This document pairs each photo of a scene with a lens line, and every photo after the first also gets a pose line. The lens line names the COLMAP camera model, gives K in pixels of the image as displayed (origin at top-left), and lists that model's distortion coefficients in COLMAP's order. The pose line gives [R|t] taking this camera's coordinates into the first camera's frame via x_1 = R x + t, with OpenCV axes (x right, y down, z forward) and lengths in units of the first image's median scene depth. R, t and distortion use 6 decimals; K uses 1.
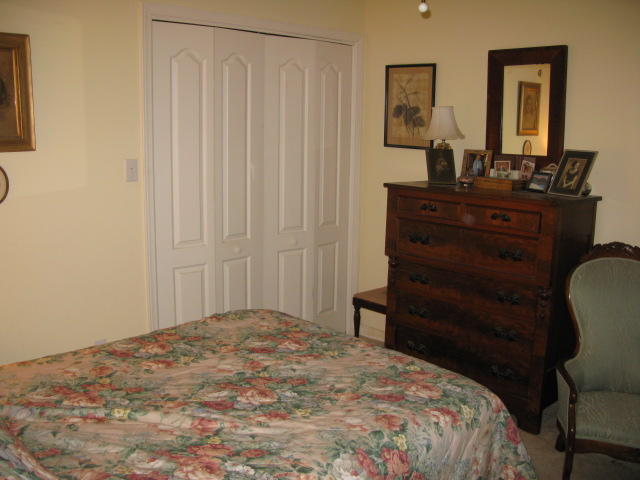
lens RADIAL K [[637.5, 0, 319.4], [0, 637.5, 240.2], [0, 0, 1]] dist [-0.128214, 0.000000]
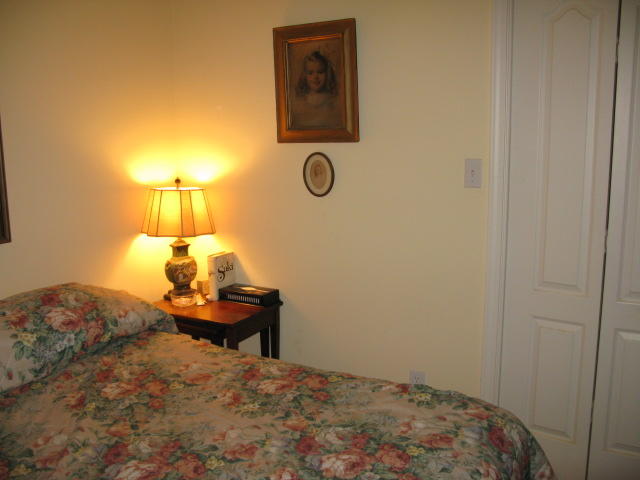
lens RADIAL K [[637.5, 0, 319.8], [0, 637.5, 239.7], [0, 0, 1]] dist [-0.128214, 0.000000]
pose [[0.261224, 0.155991, -0.952591, 0.511305], [-0.153135, 0.981055, 0.118658, -0.121632], [0.953054, 0.114879, 0.280163, 0.793133]]
